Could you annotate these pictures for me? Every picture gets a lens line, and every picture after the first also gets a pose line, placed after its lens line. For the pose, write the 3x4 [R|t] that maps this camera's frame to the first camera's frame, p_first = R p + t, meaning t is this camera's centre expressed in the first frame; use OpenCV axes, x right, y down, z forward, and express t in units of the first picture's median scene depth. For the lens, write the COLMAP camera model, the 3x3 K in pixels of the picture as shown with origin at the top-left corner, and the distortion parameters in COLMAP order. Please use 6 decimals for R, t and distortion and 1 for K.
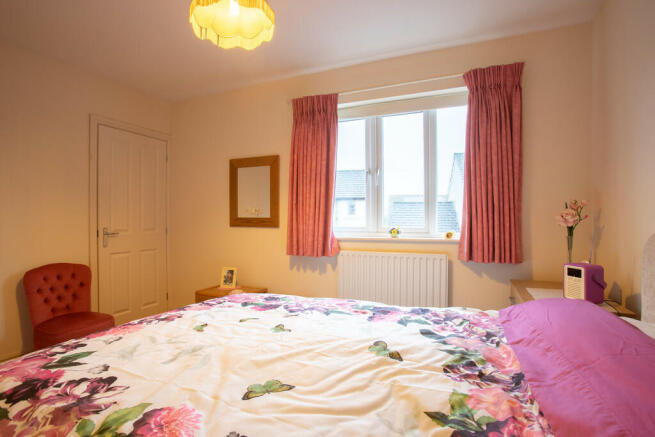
lens RADIAL K [[339.8, 0, 326.6], [0, 339.8, 210.7], [0, 0, 1]] dist [-0.028162, -0.000171]
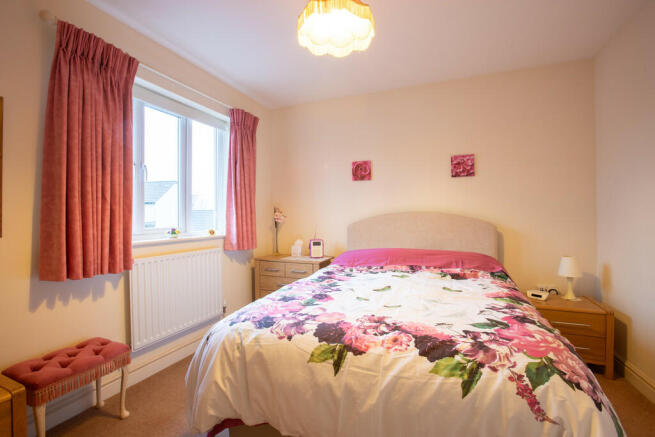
lens RADIAL K [[303.9, 0, 320.7], [0, 303.9, 217.7], [0, 0, 1]] dist [-0.074177, 0.033348]
pose [[-0.033064, -0.002816, 0.999449, -0.705676], [-0.020927, 0.999779, 0.002124, 0.009213], [-0.999234, -0.020846, -0.033115, 0.625913]]
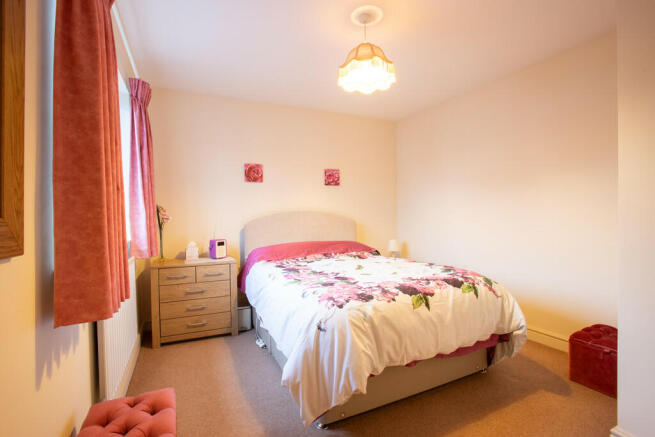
lens RADIAL K [[303.9, 0, 320.7], [0, 303.9, 217.7], [0, 0, 1]] dist [-0.074177, 0.033348]
pose [[-0.769321, 0.001351, 0.638861, -0.551397], [-0.005726, 0.999943, -0.009010, 0.022448], [-0.638837, -0.010590, -0.769269, 1.223307]]
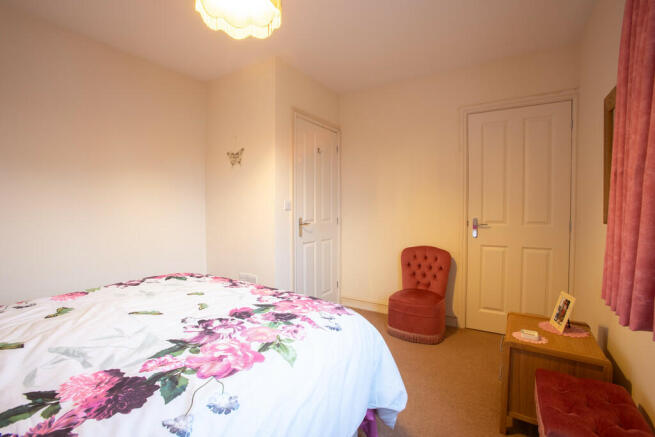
lens RADIAL K [[303.9, 0, 320.7], [0, 303.9, 217.7], [0, 0, 1]] dist [-0.074177, 0.033348]
pose [[-0.151136, 0.036584, -0.987836, 0.313192], [0.024528, 0.999146, 0.033250, 0.010892], [0.988209, -0.019204, -0.151904, 0.789939]]
